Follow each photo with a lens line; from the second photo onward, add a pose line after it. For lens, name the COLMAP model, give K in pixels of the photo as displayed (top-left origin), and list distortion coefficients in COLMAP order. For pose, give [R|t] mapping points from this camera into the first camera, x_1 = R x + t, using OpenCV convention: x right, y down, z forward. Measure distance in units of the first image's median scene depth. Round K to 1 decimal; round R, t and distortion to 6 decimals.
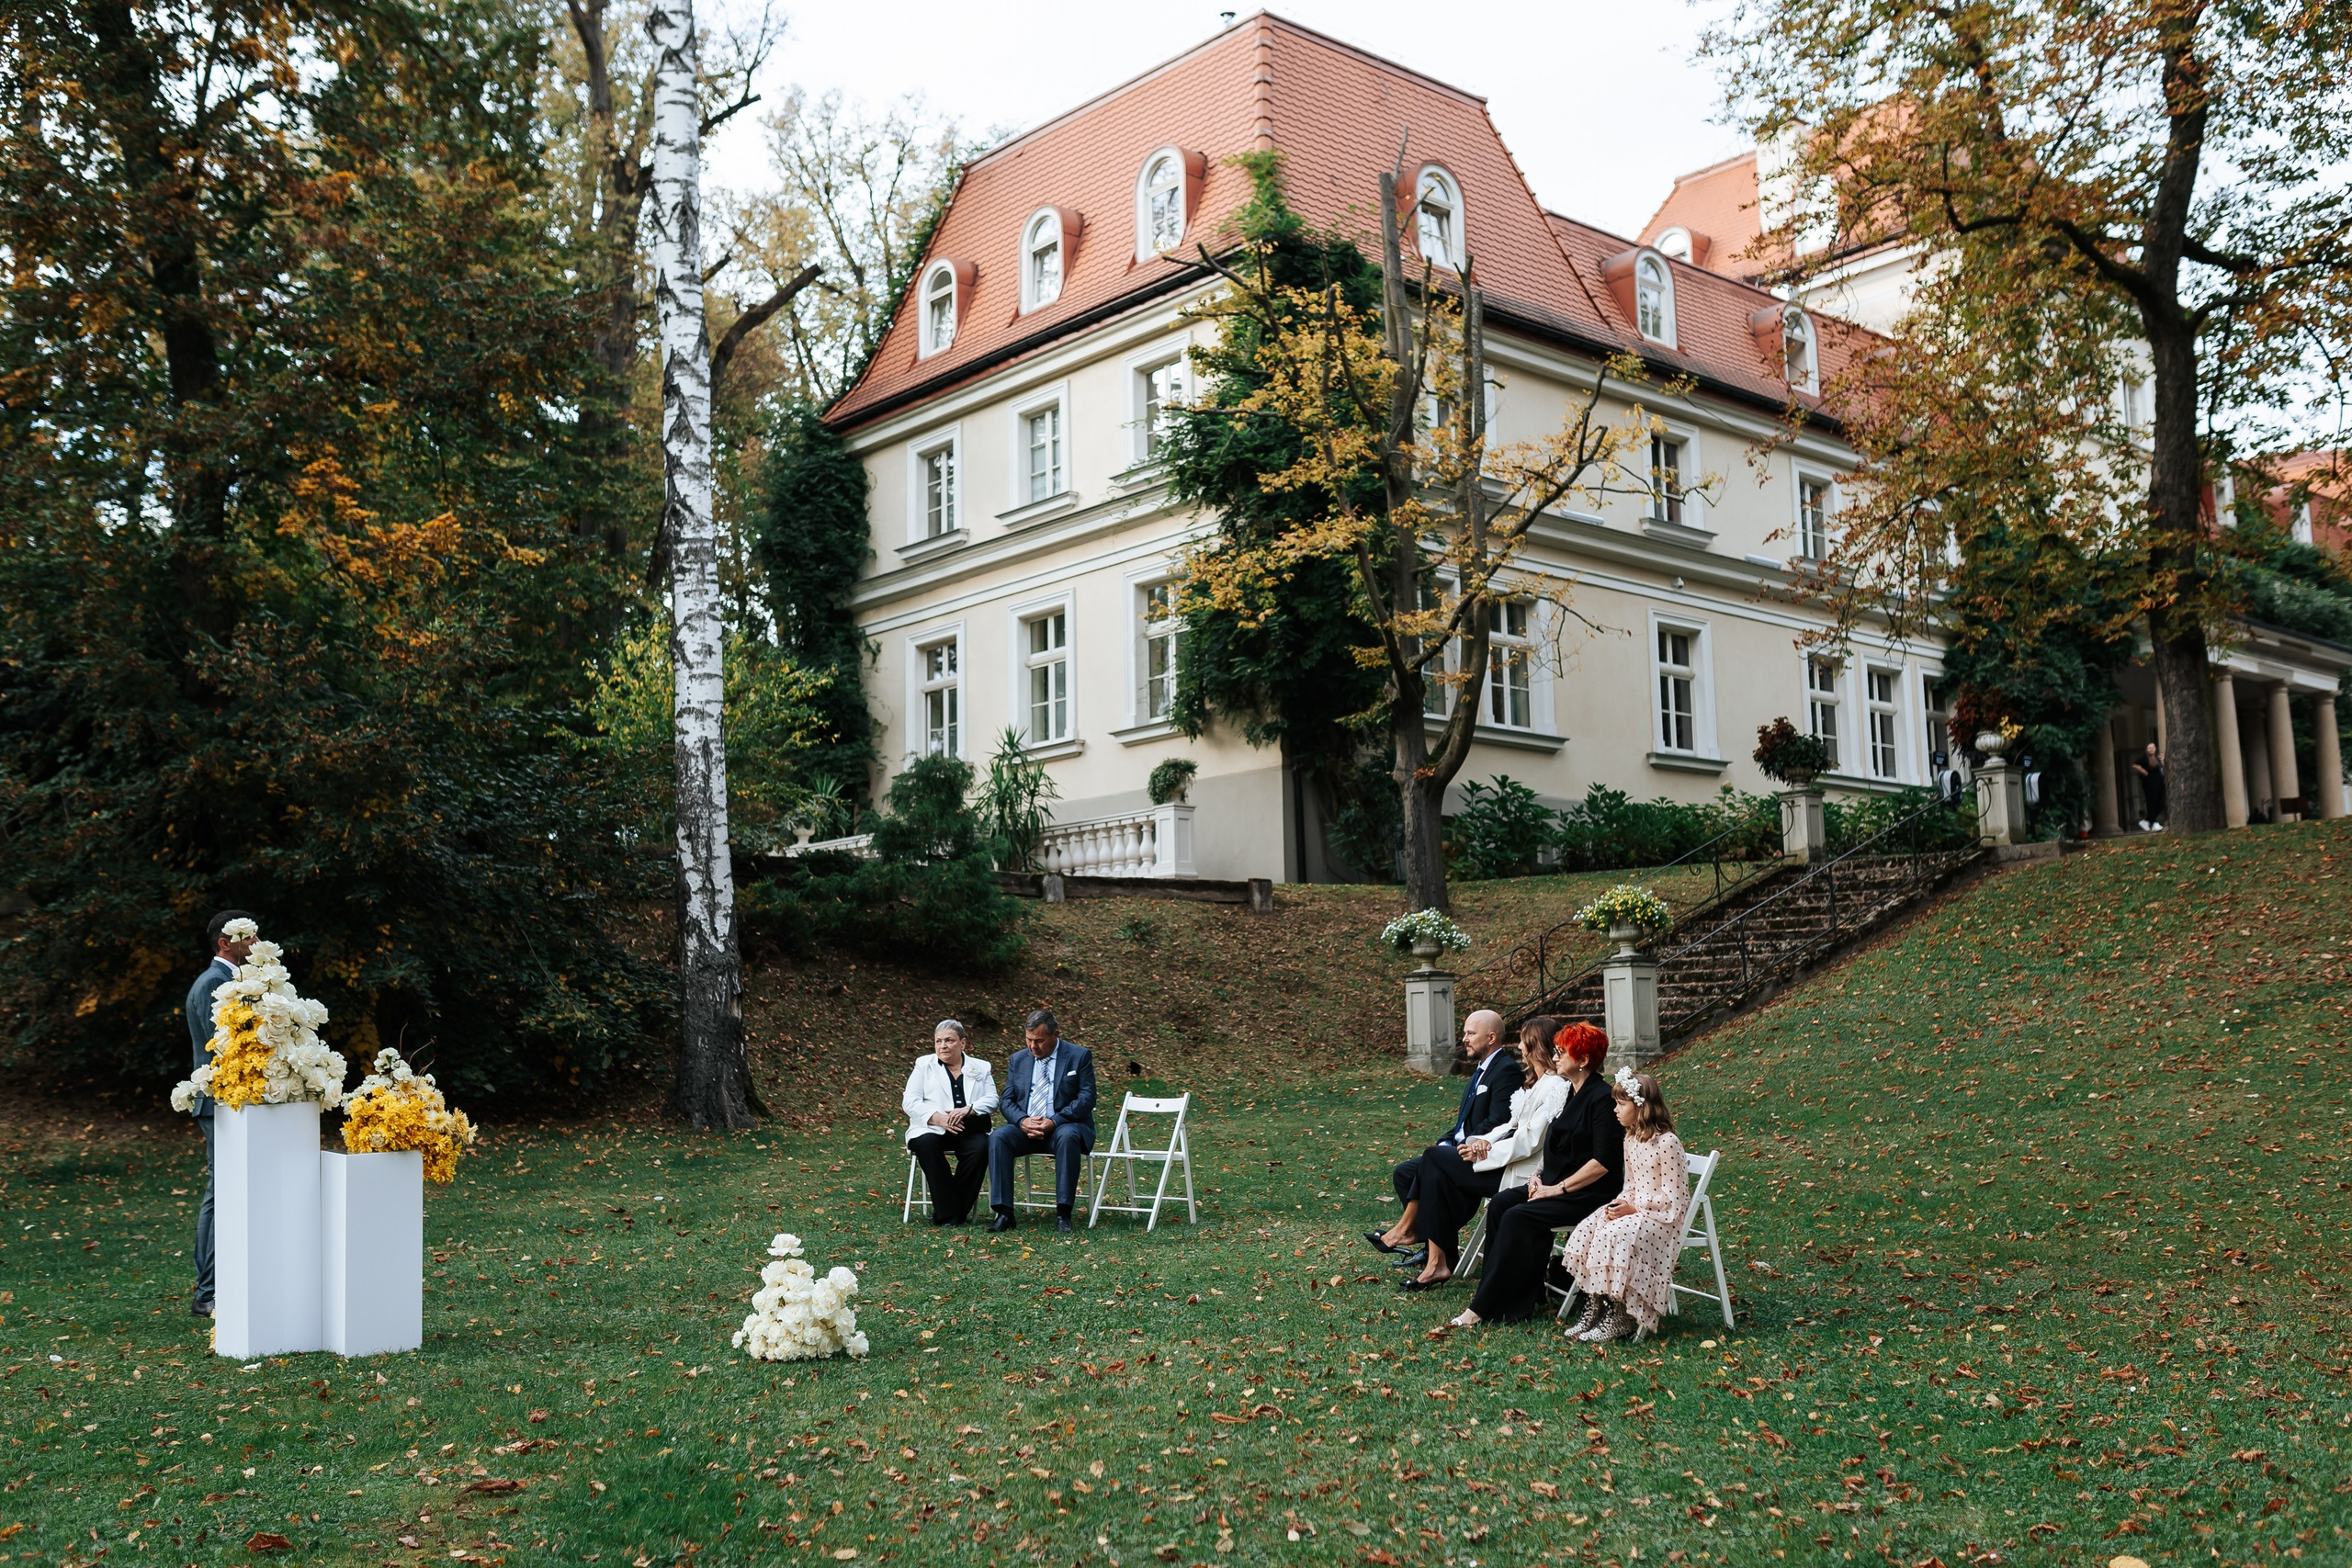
lens RADIAL K [[2201.9, 0, 1176.0], [0, 2201.9, 784.0], [0, 0, 1]] dist [0.000822, -0.005145]
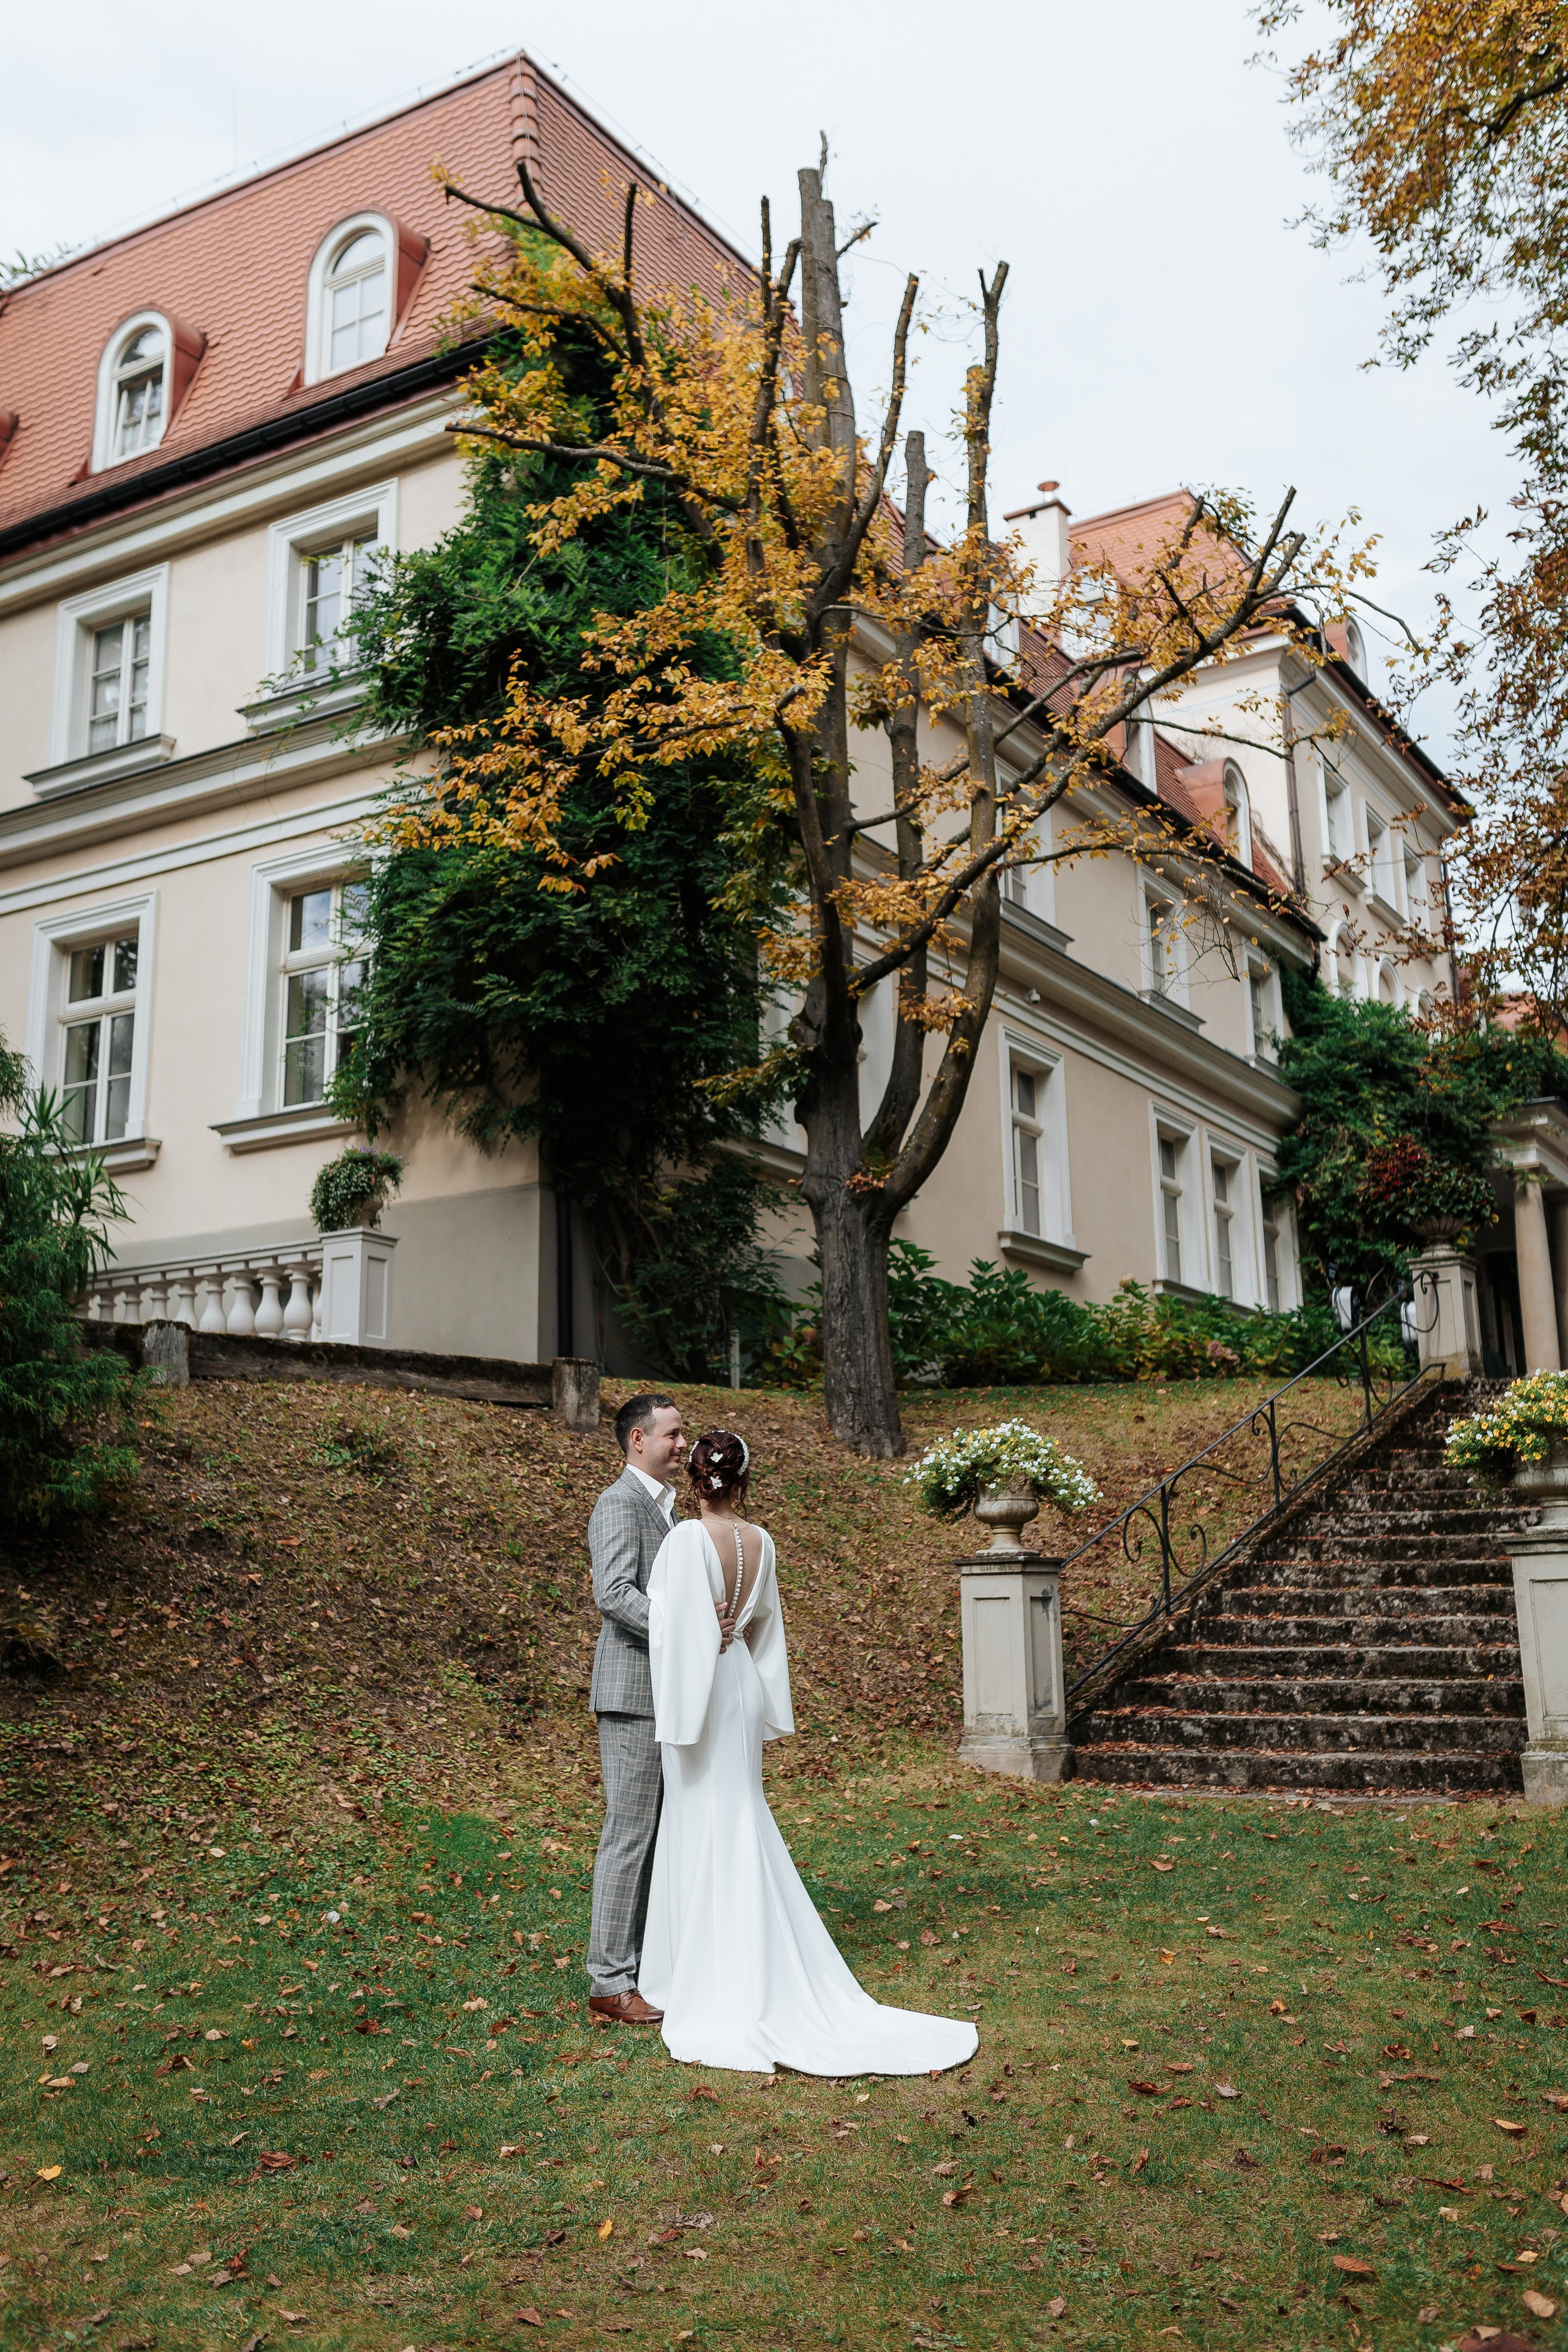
lens RADIAL K [[2187.2, 0, 768.8], [0, 2187.2, 1144.5], [0, 0, 1]] dist [-0.006221, 0.001595]
pose [[0.956183, 0.072699, 0.283598, -0.062420], [-0.045174, 0.993715, -0.102424, 0.040861], [-0.289262, 0.085125, 0.953458, 0.472565]]
